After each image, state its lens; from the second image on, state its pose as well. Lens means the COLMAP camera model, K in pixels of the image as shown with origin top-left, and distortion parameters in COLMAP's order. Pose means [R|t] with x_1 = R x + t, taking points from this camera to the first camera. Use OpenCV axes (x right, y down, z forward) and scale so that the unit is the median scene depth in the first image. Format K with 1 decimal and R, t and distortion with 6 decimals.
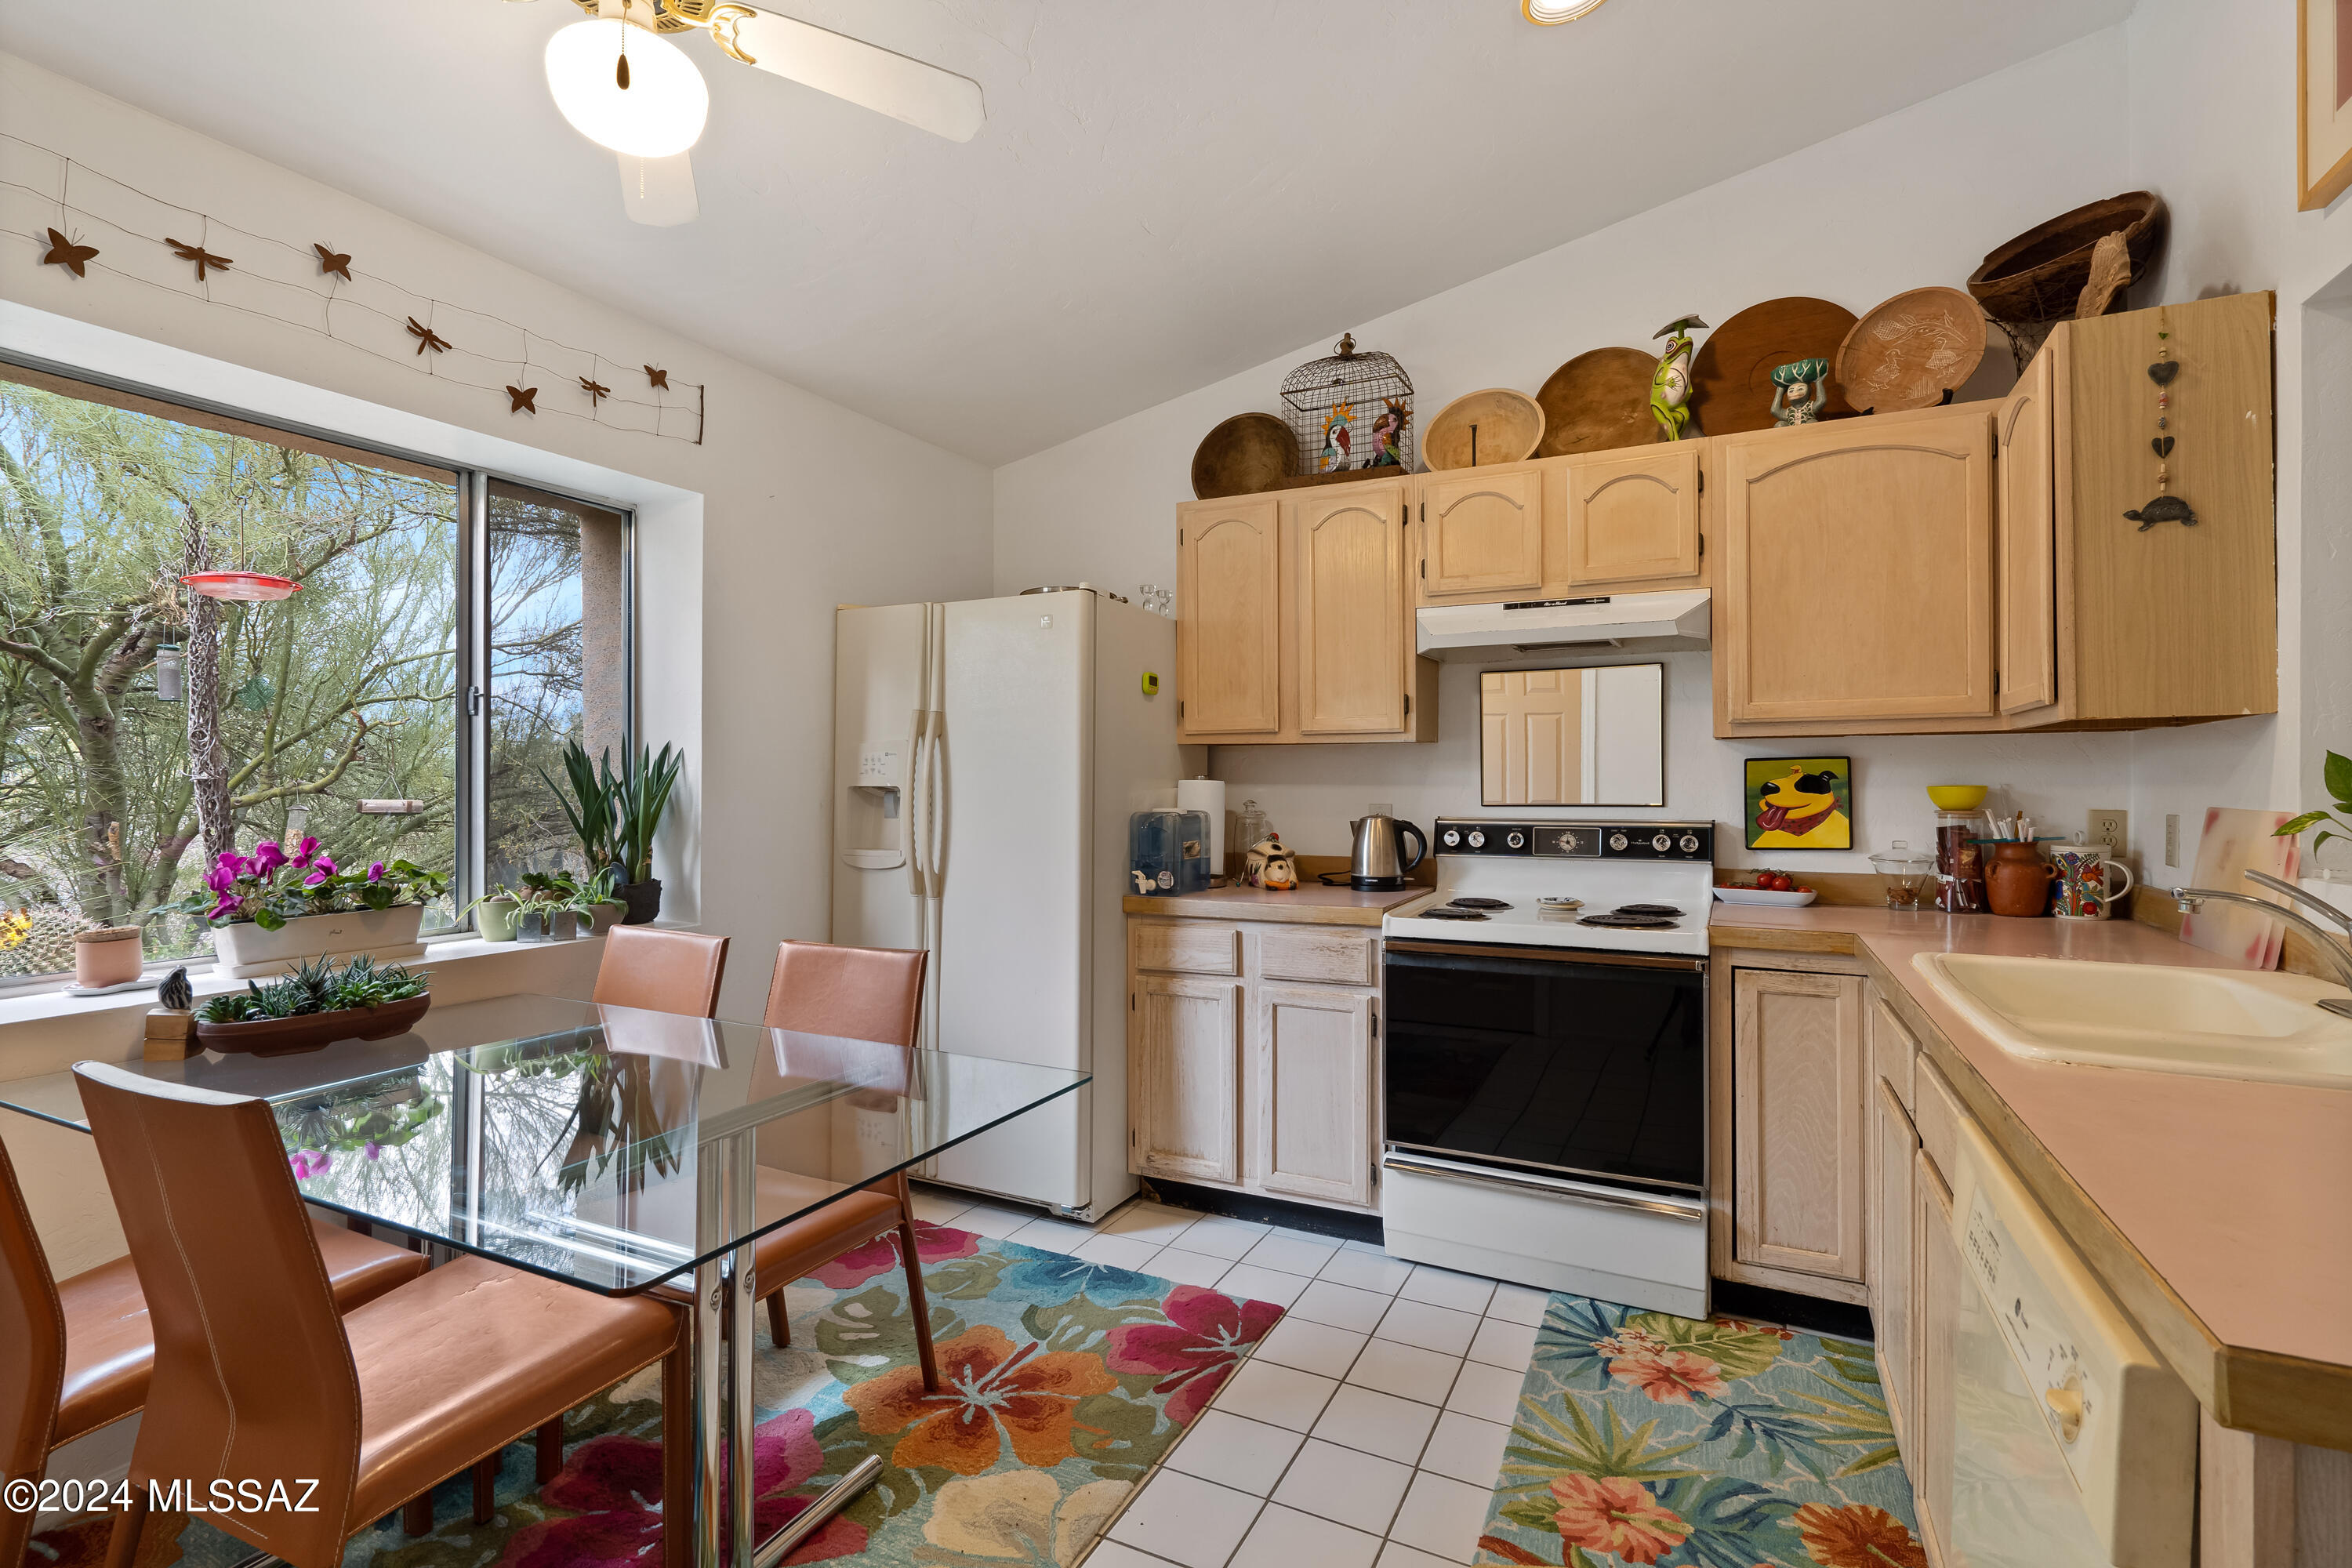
lens RADIAL K [[1095.6, 0, 1185.6], [0, 1095.6, 772.0], [0, 0, 1]] dist [-0.003934, 0.000793]
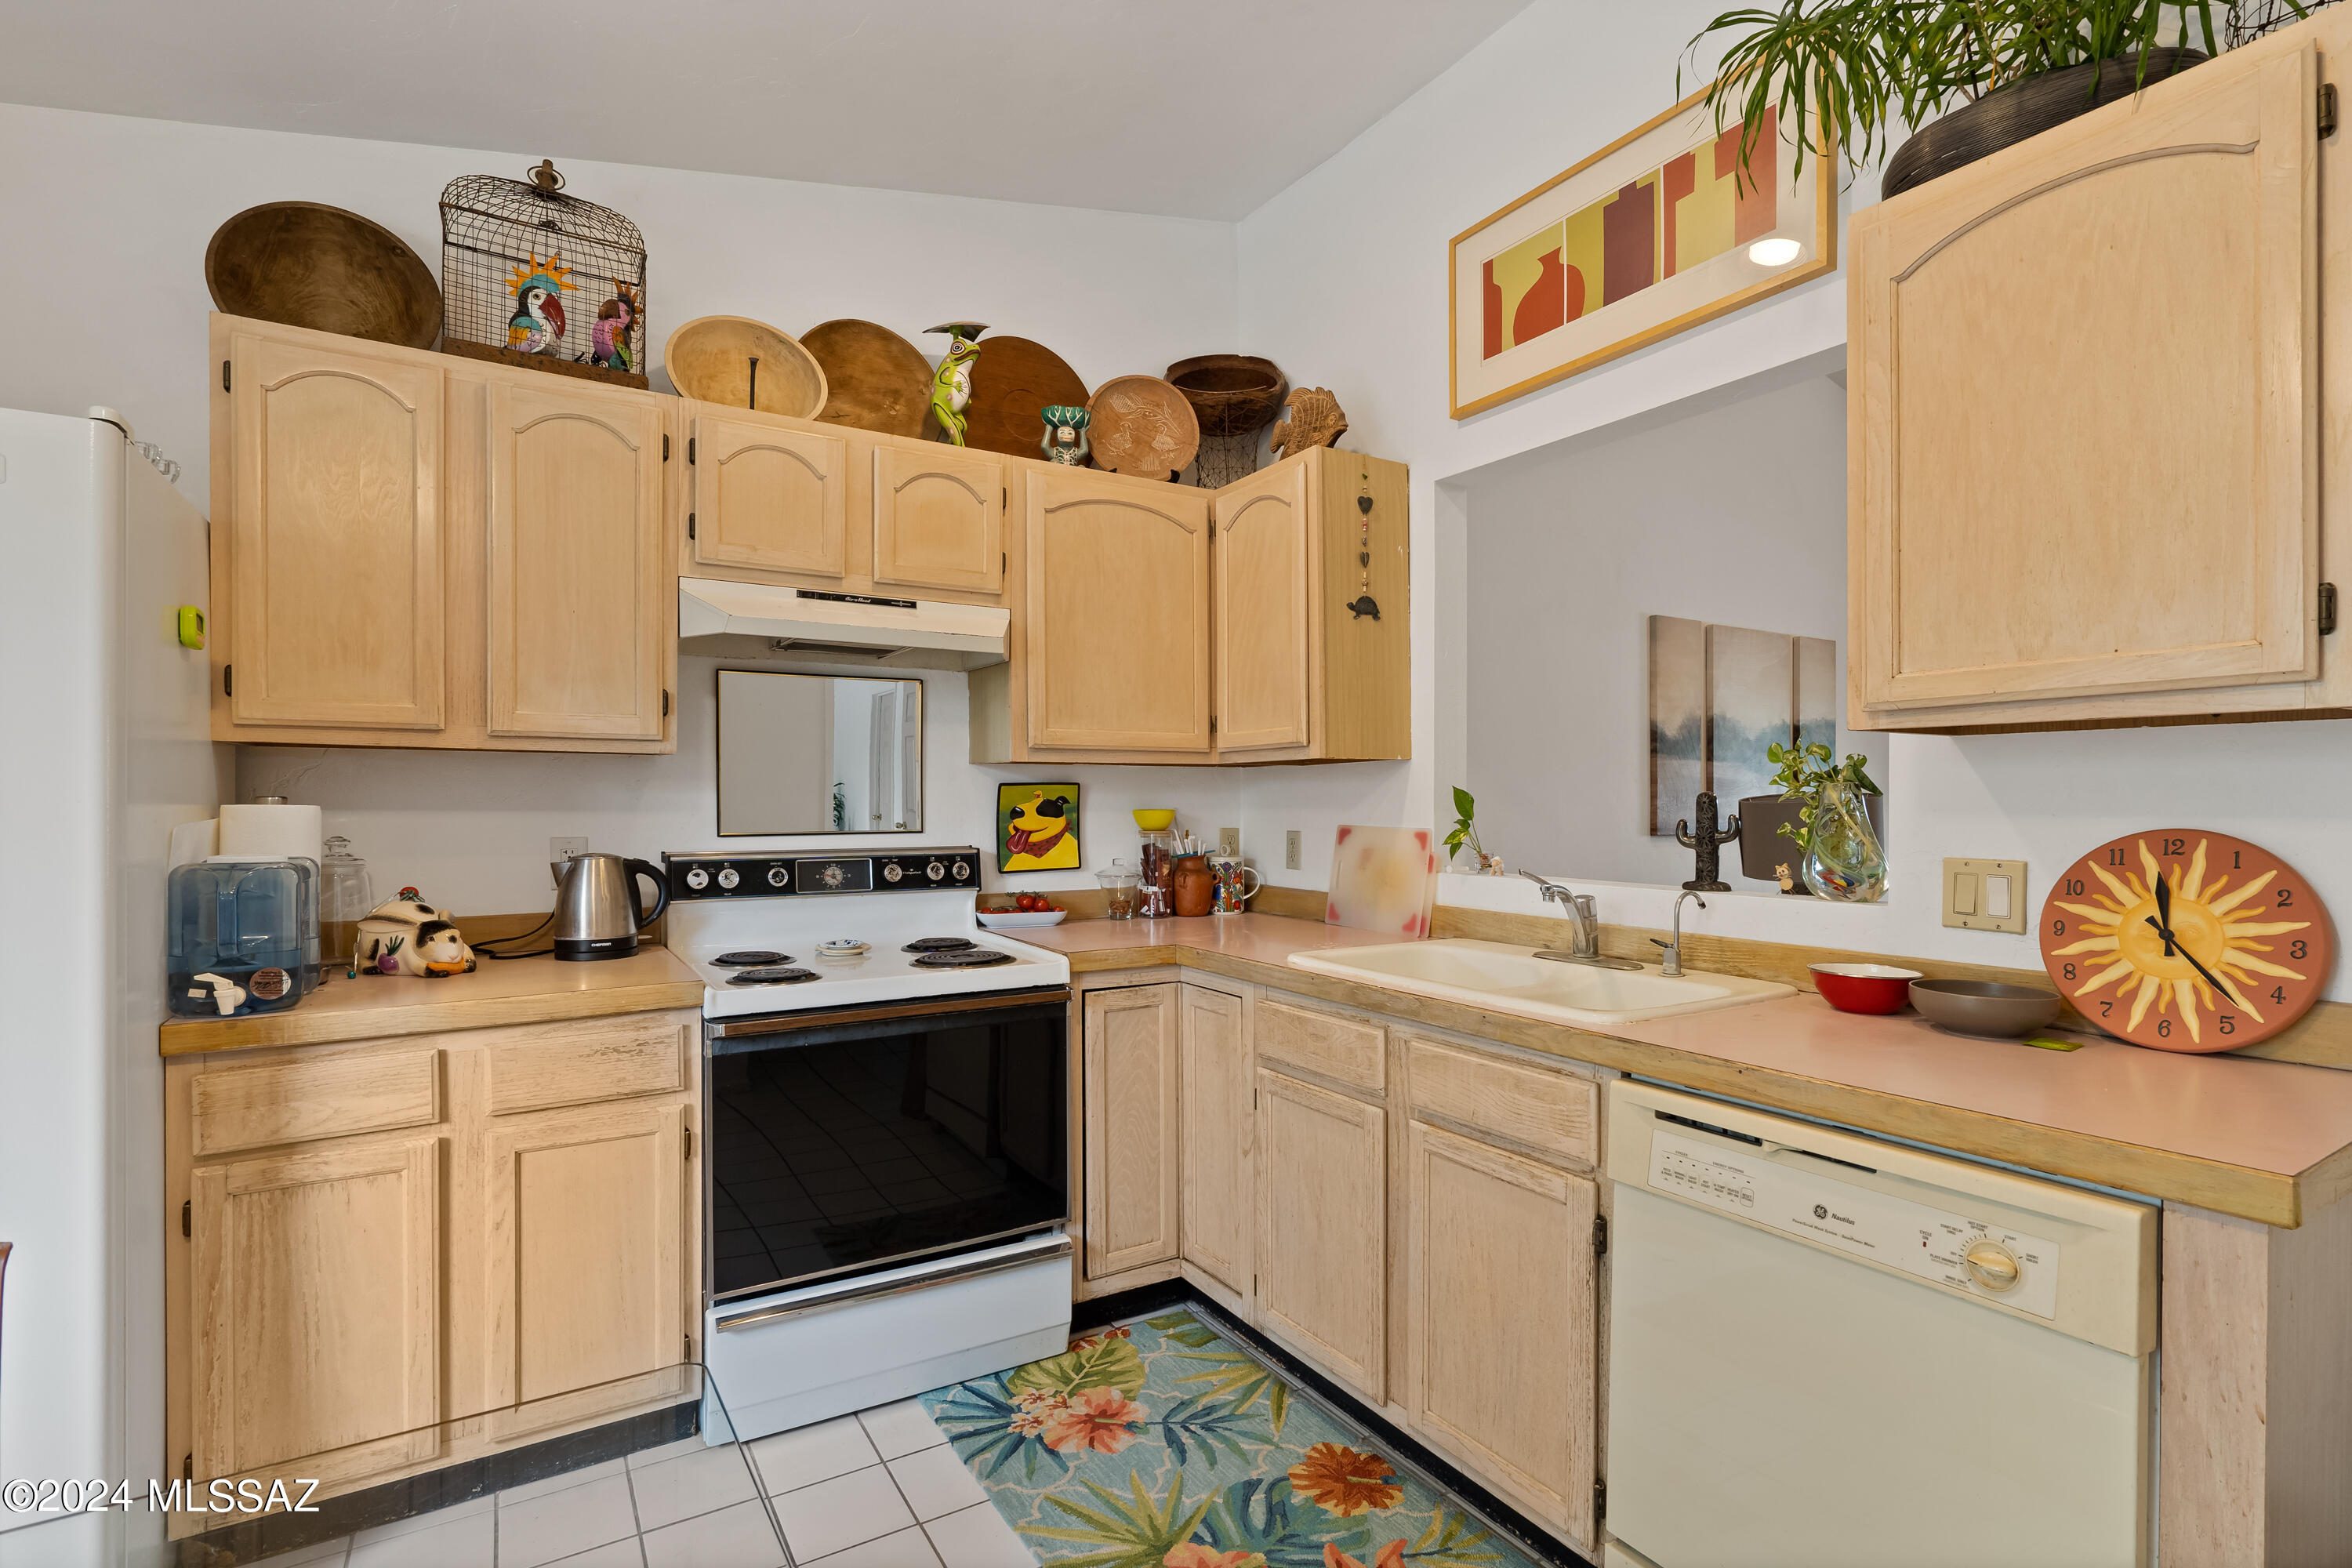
lens RADIAL K [[1095.6, 0, 1179.5], [0, 1095.6, 804.5], [0, 0, 1]] dist [-0.003934, 0.000793]
pose [[0.528314, -0.000443, 0.849049, -0.261609], [-0.008756, 0.999944, 0.005970, -0.000310], [-0.849004, -0.010588, 0.528280, 0.331738]]
